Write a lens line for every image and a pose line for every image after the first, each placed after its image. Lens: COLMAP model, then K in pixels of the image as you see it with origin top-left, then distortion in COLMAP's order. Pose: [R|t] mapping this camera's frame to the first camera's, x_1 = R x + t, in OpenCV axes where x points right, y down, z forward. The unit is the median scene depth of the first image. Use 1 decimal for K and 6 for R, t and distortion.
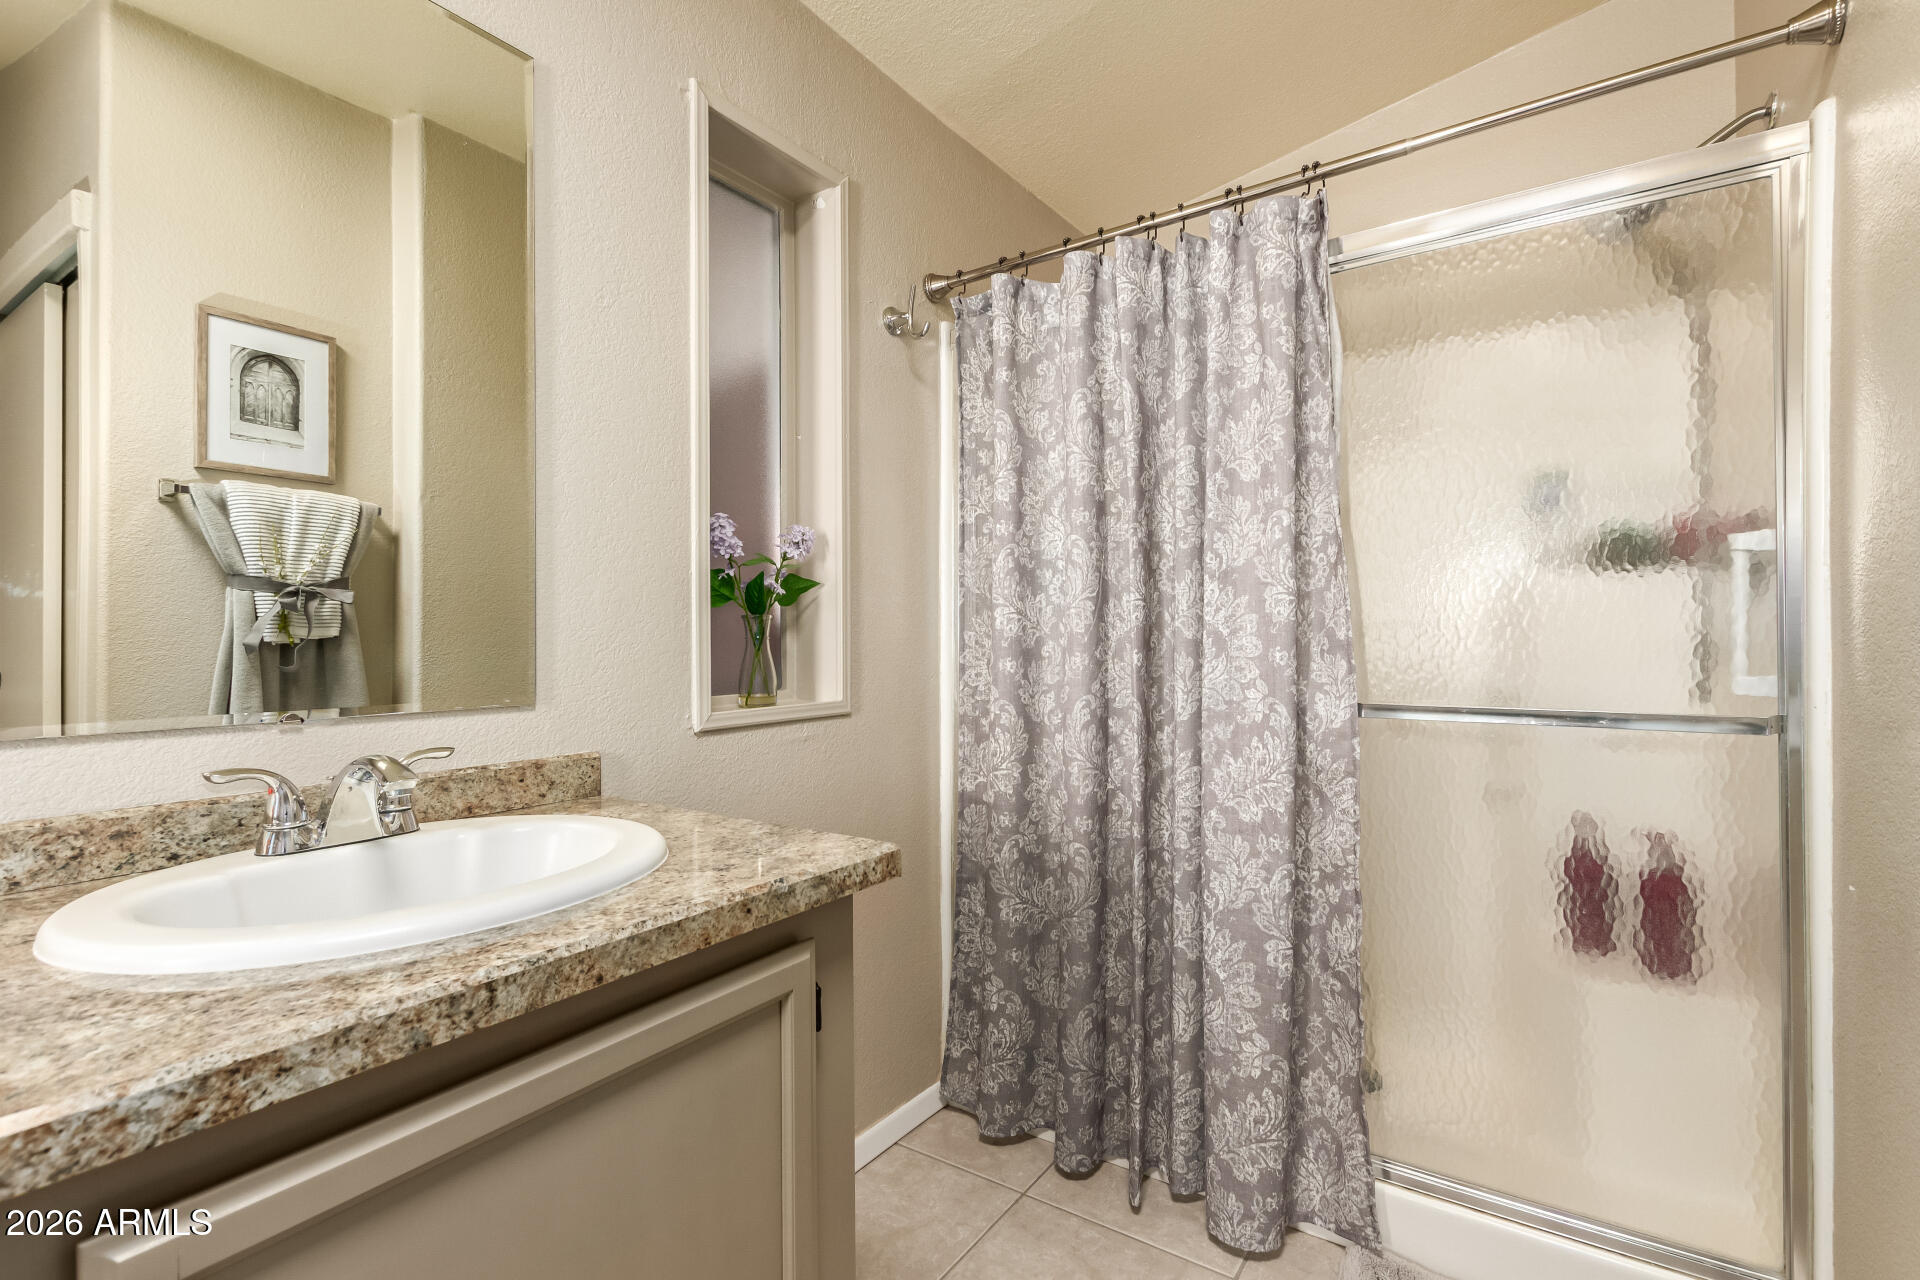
lens RADIAL K [[866.0, 0, 960.0], [0, 866.0, 640.0], [0, 0, 1]] dist [-0.002134, -0.001060]
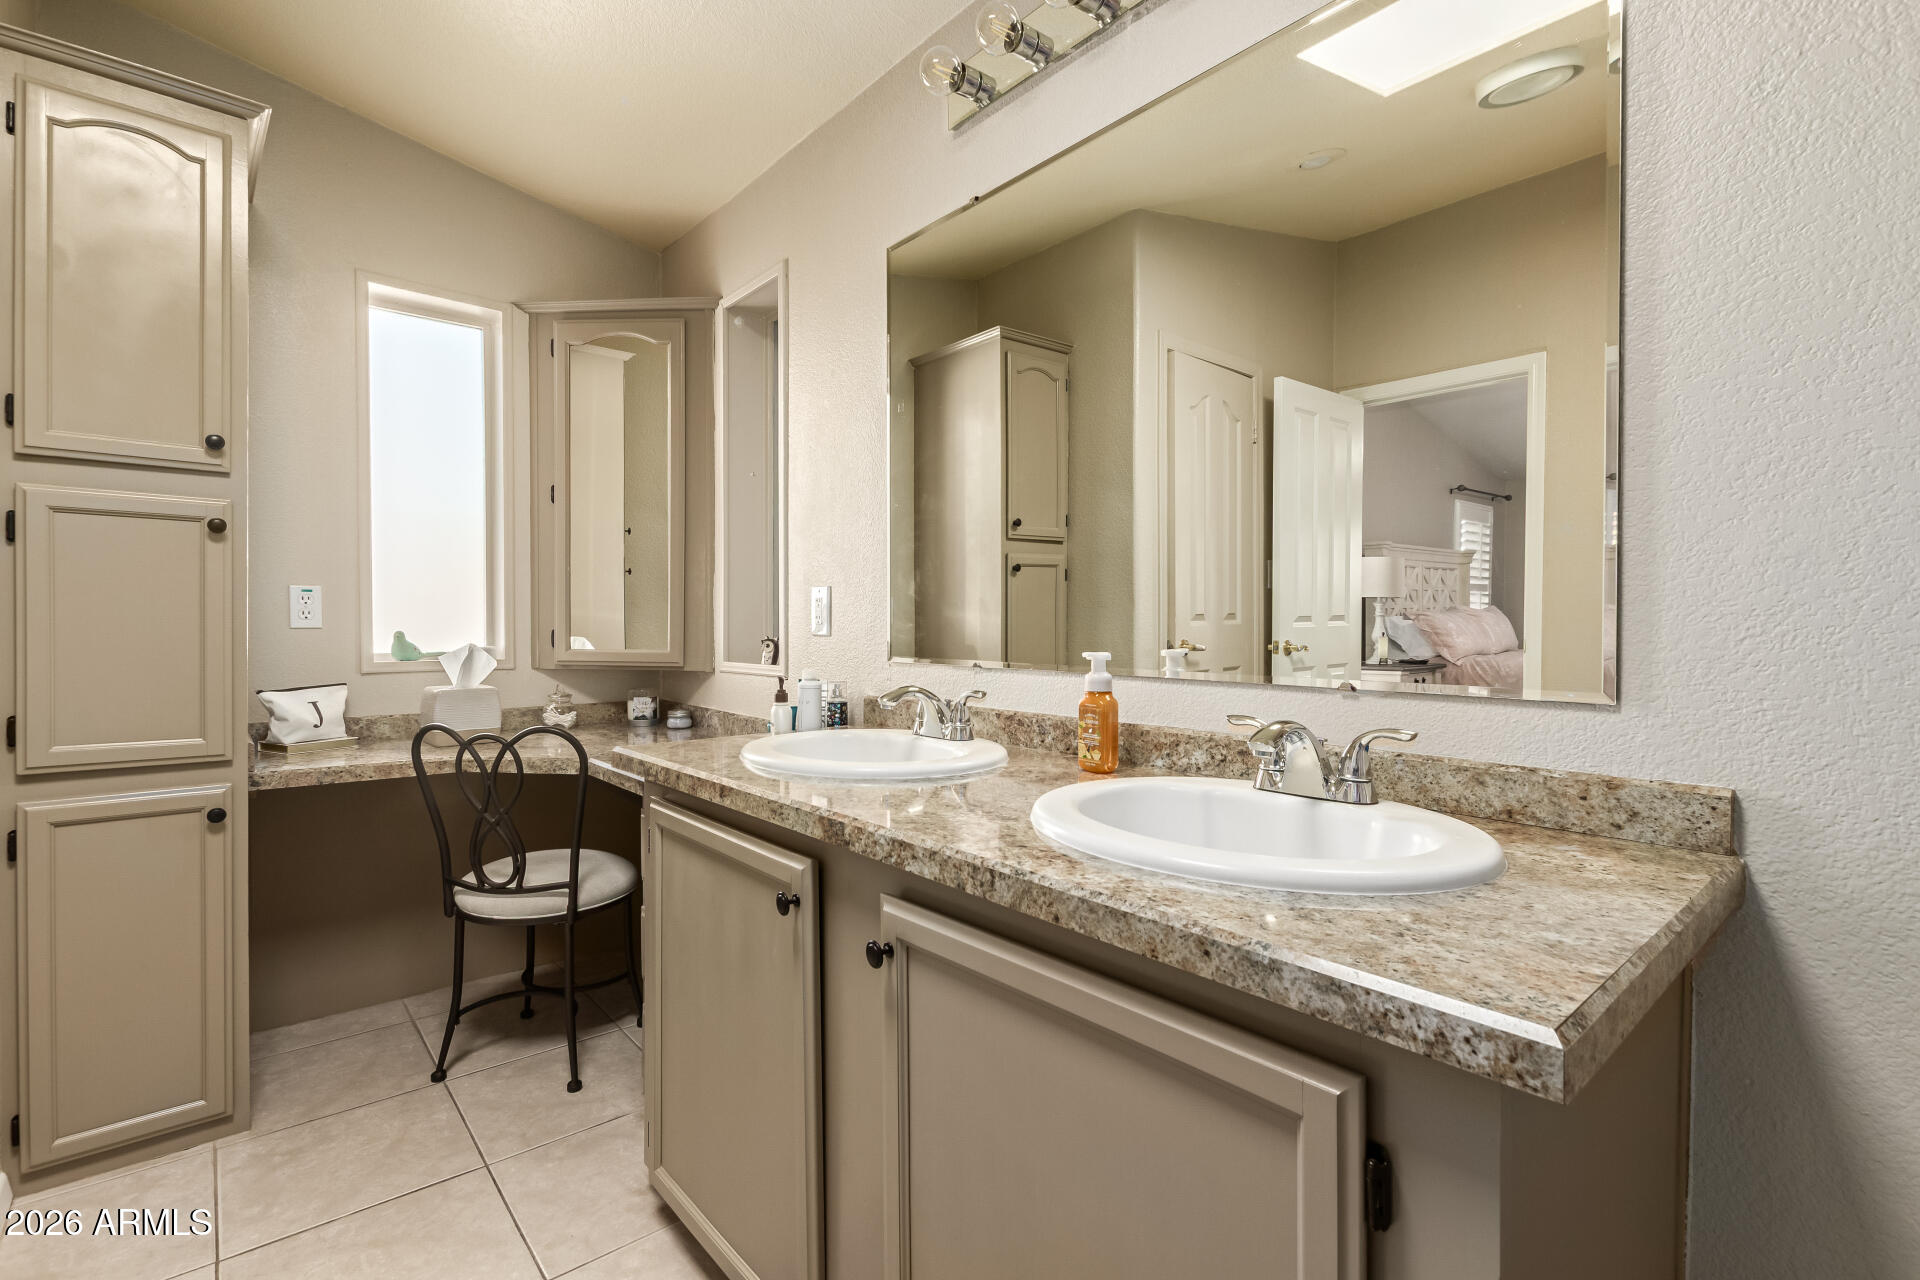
lens RADIAL K [[866.0, 0, 960.0], [0, 866.0, 640.0], [0, 0, 1]] dist [-0.002134, -0.001060]
pose [[-0.242566, 0.027093, -0.969757, 0.607491], [-0.002217, 0.999592, 0.028481, -0.004097], [0.970132, 0.009059, -0.242407, 0.992269]]
